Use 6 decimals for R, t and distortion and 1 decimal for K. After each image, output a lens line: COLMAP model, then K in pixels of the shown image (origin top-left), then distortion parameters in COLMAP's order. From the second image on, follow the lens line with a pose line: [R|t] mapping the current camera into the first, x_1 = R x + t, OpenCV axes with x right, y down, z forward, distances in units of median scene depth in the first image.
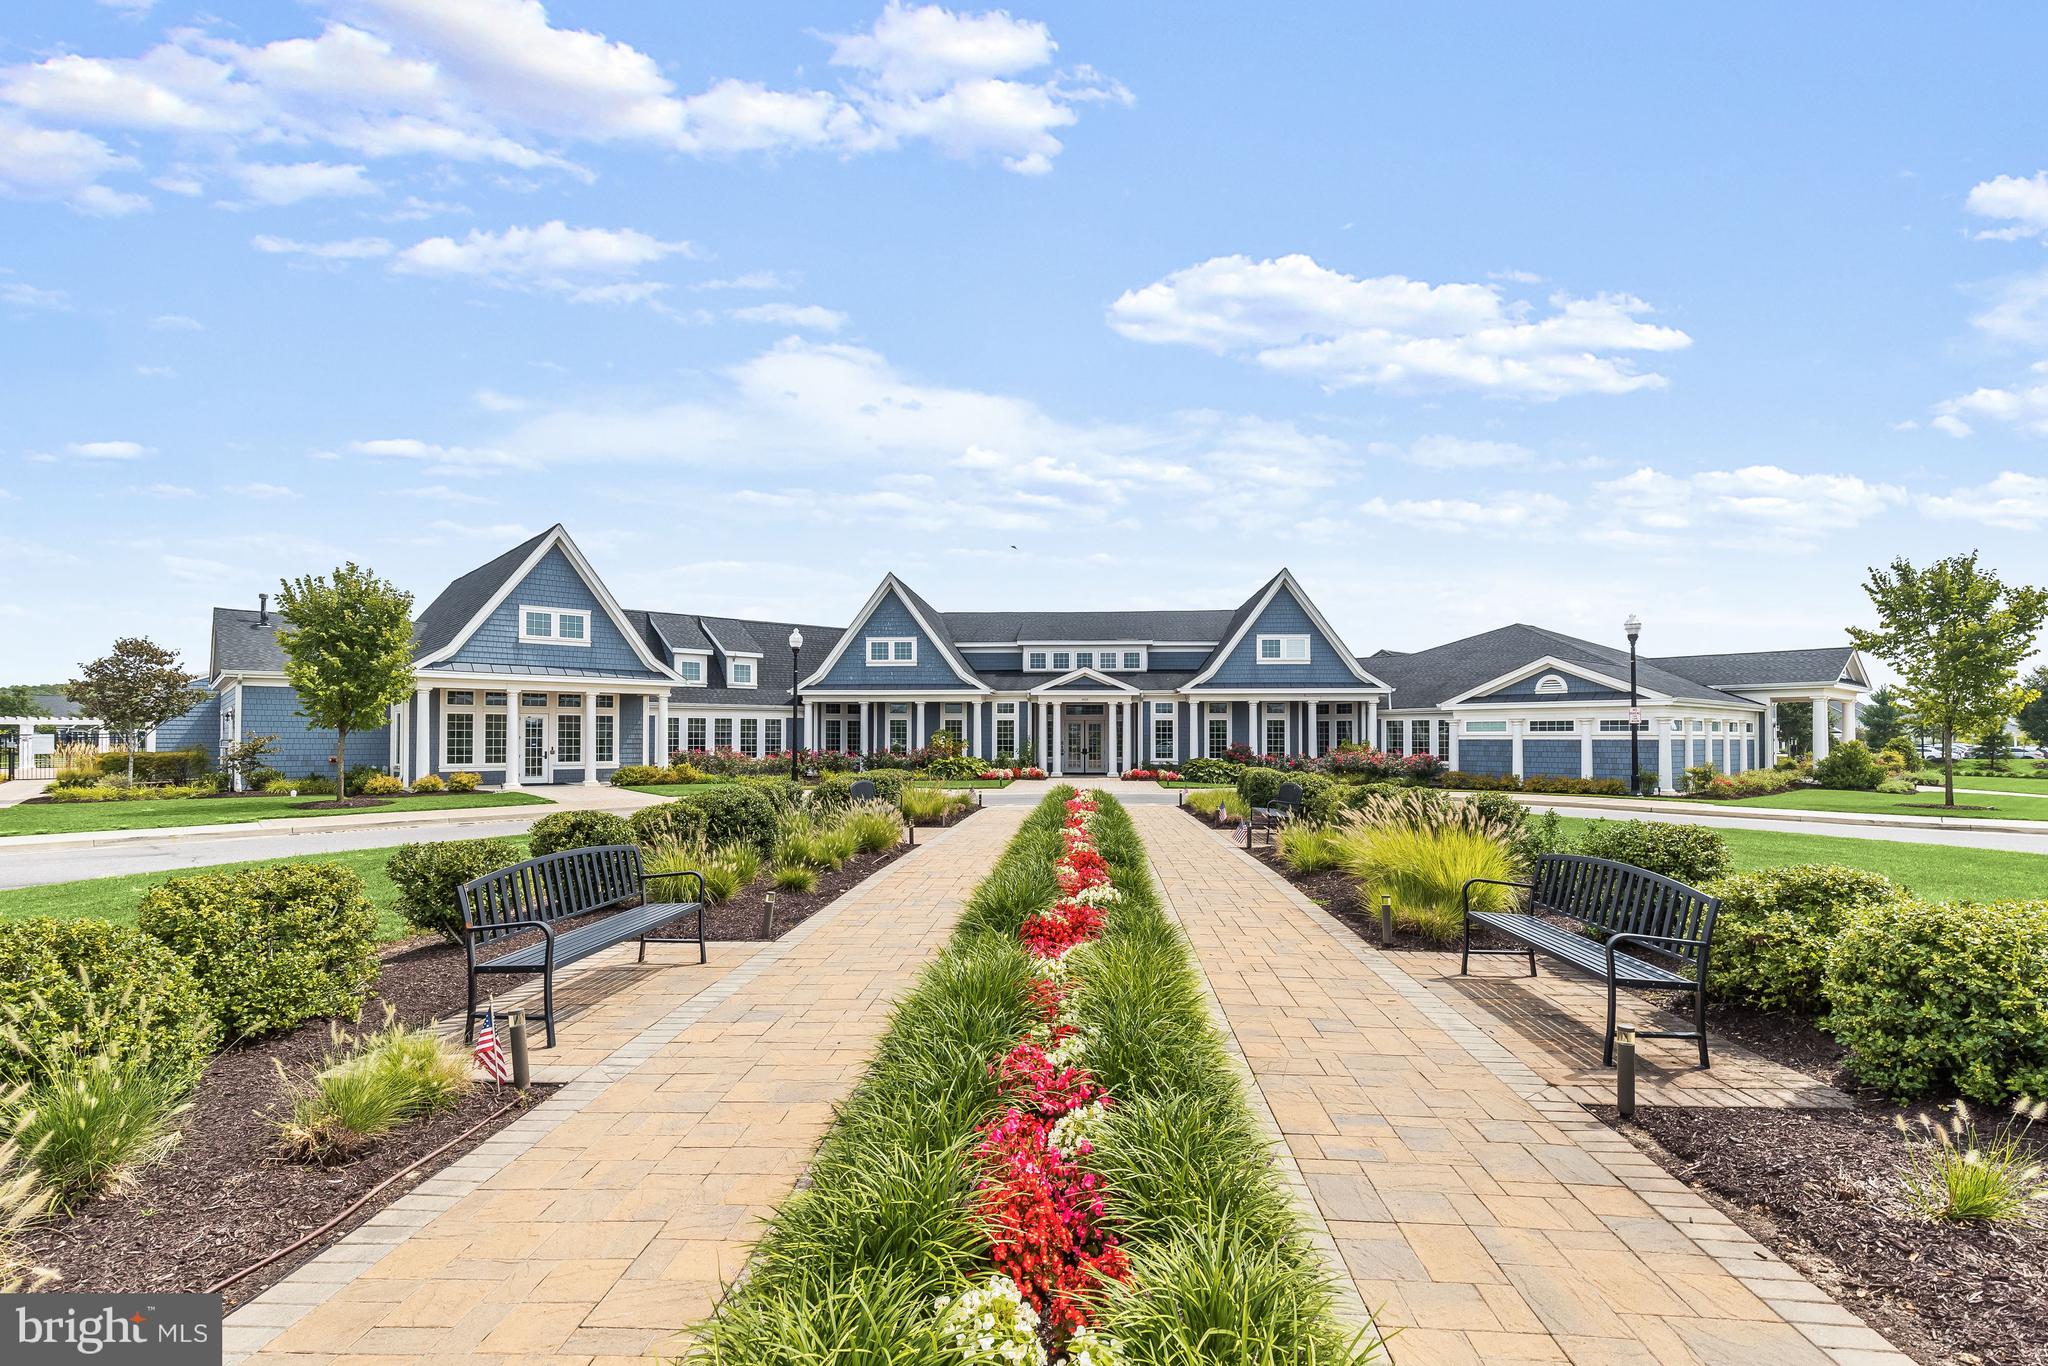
lens RADIAL K [[933.3, 0, 1020.4], [0, 933.3, 676.7], [0, 0, 1]] dist [-0.000063, 0.000114]
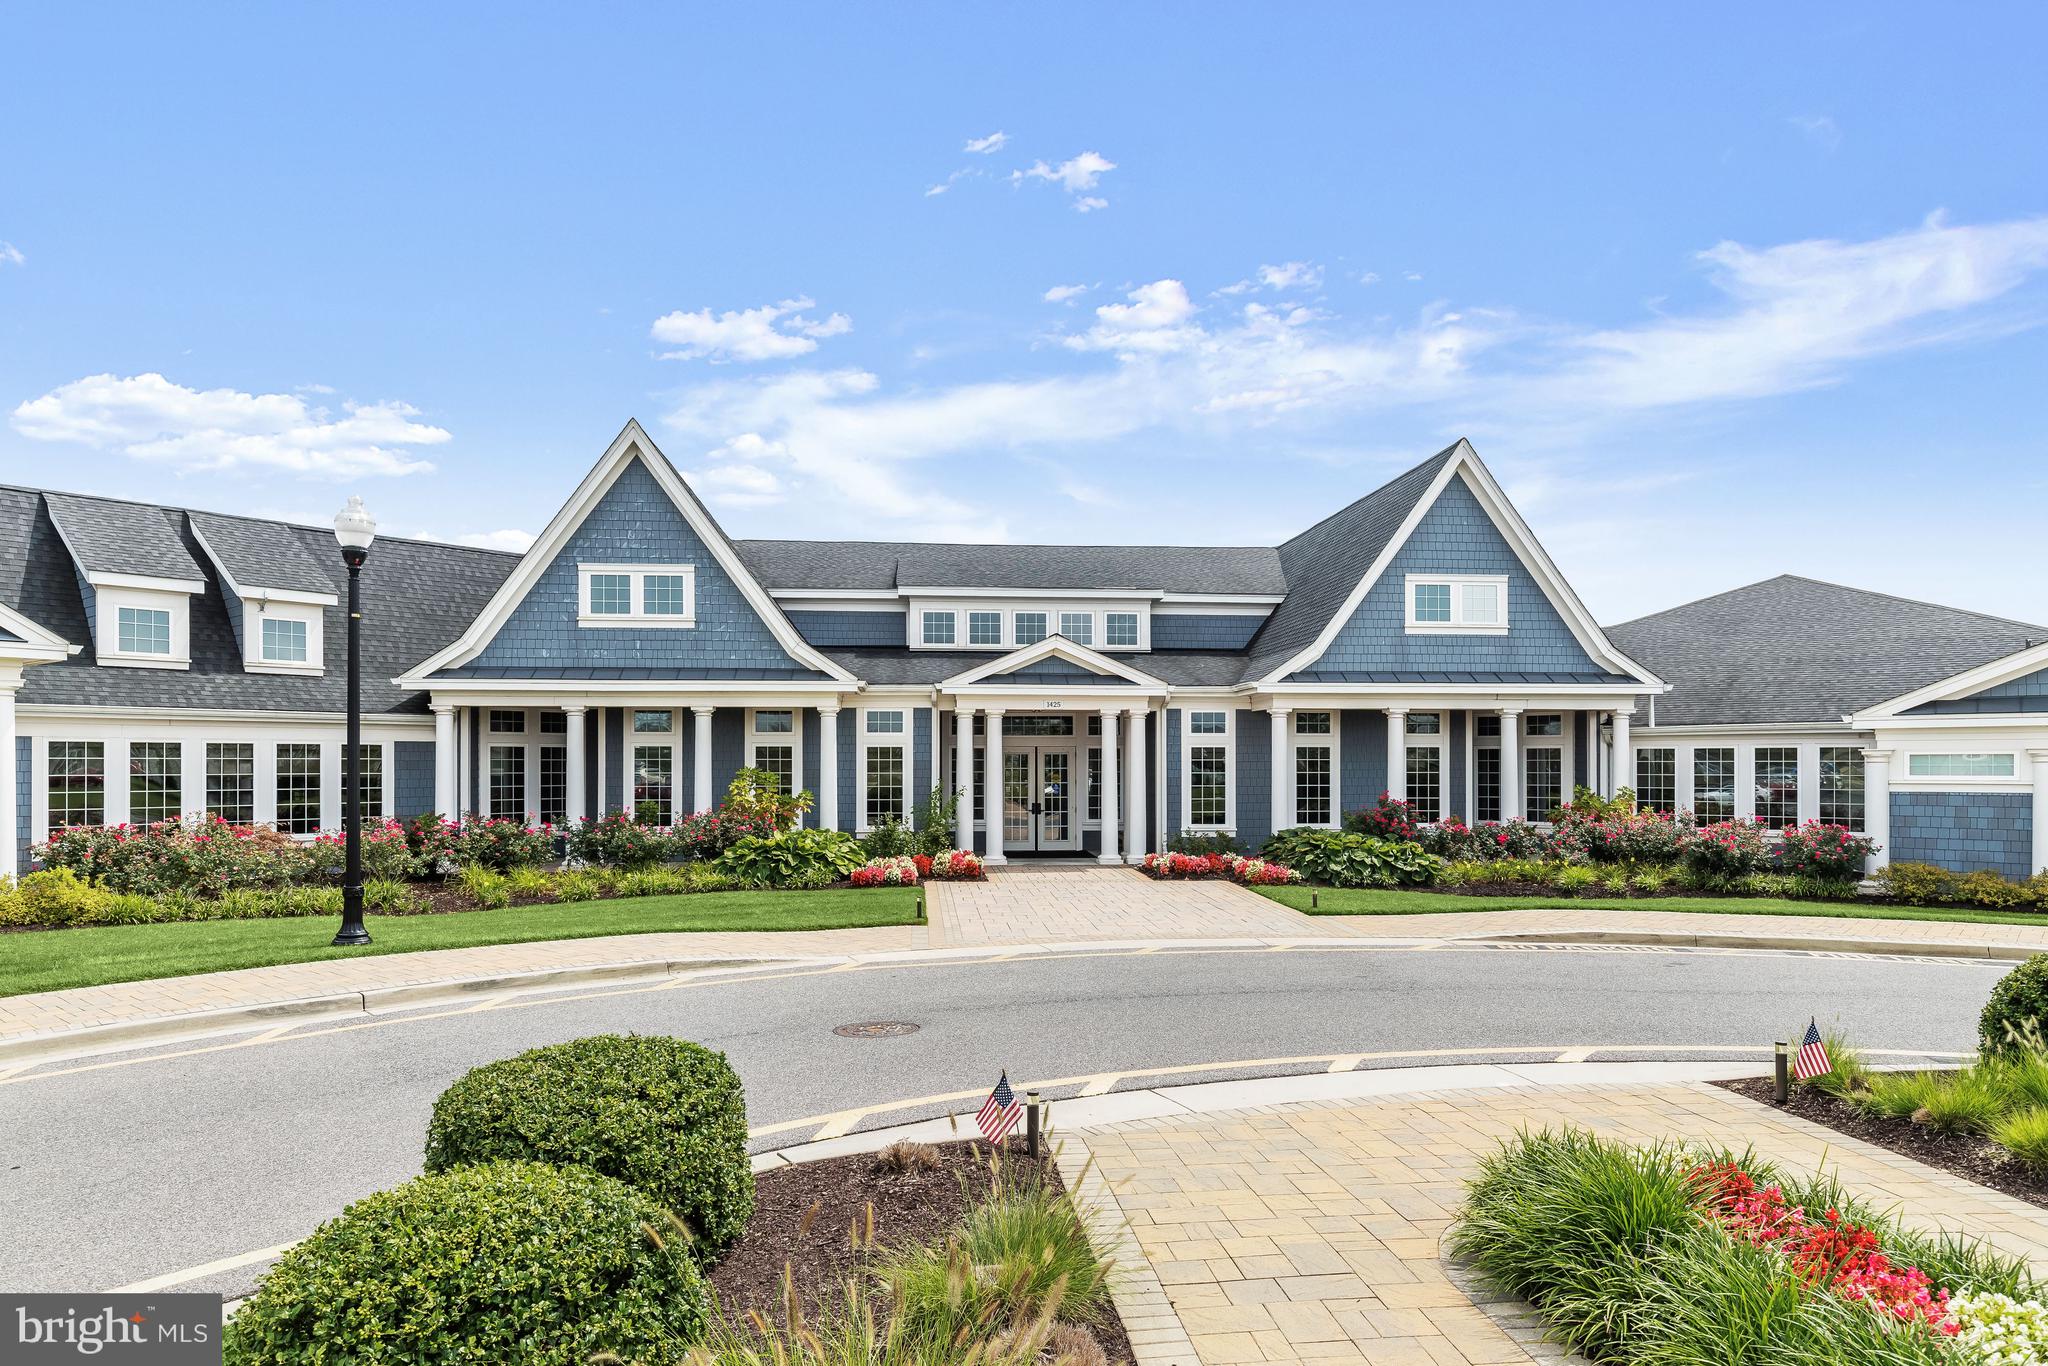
lens RADIAL K [[1323.7, 0, 1030.4], [0, 1323.7, 698.7], [0, 0, 1]] dist [-0.009882, -0.001093]
pose [[0.988704, 0.006564, 0.149736, -0.044778], [-0.008868, 0.999852, 0.014721, 0.011759], [-0.149618, -0.015883, 0.988616, 0.331725]]
